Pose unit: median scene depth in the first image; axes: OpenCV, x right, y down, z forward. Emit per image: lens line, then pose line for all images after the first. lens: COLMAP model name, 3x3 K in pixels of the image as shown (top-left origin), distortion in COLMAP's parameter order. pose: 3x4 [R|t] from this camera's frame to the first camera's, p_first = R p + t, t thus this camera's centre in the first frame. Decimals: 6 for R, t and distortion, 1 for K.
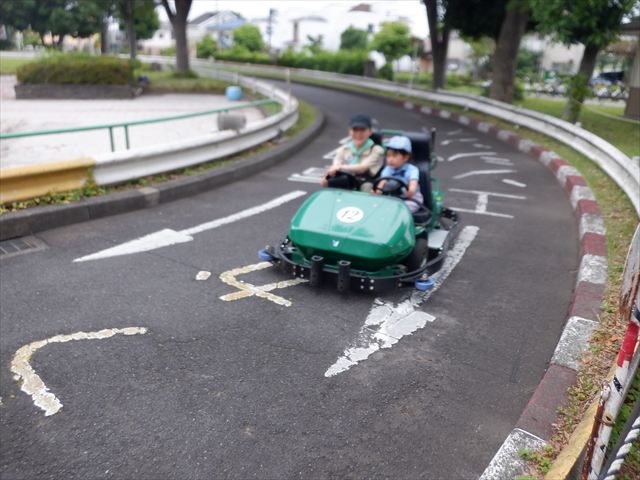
lens RADIAL K [[524.0, 0, 316.7], [0, 524.0, 239.3], [0, 0, 1]] dist [-0.002202, -0.012527]
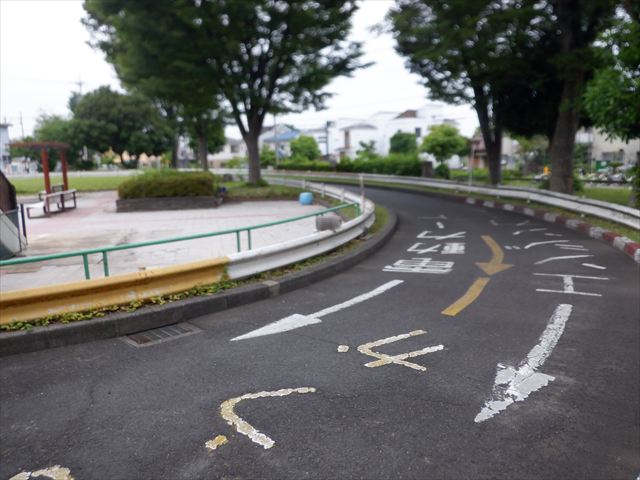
lens RADIAL K [[524.0, 0, 313.8], [0, 524.0, 241.3], [0, 0, 1]] dist [-0.002202, -0.012527]
pose [[0.994380, -0.041010, -0.097606, -0.087684], [0.022510, 0.982746, -0.183585, 0.026056], [0.103451, 0.180356, 0.978146, -0.118682]]
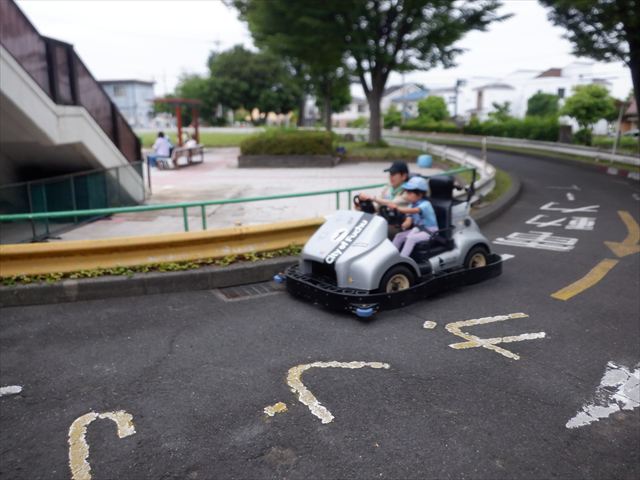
lens RADIAL K [[524.0, 0, 317.5], [0, 524.0, 237.7], [0, 0, 1]] dist [-0.002202, -0.012527]
pose [[0.947707, 0.033983, -0.317327, -0.054420], [-0.073205, 0.990951, -0.112505, 0.016259], [0.310632, 0.129851, 0.941619, -0.073651]]
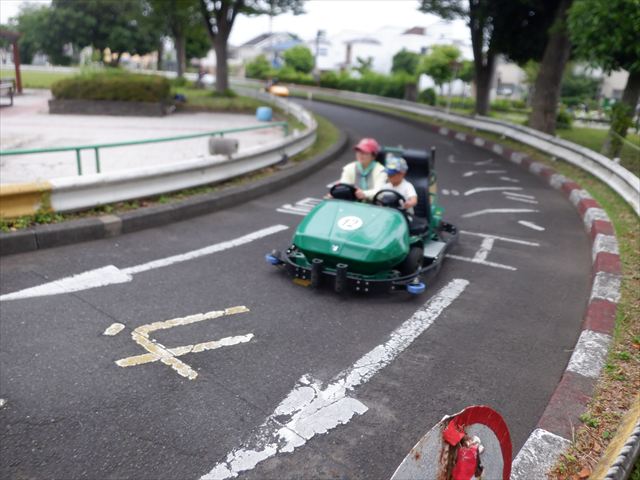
lens RADIAL K [[524.0, 0, 321.8], [0, 524.0, 236.8], [0, 0, 1]] dist [-0.002202, -0.012527]
pose [[0.995046, 0.046773, -0.087727, 0.104552], [-0.050347, 0.997971, -0.038976, -0.036295], [0.085726, 0.043200, 0.995382, 0.097080]]
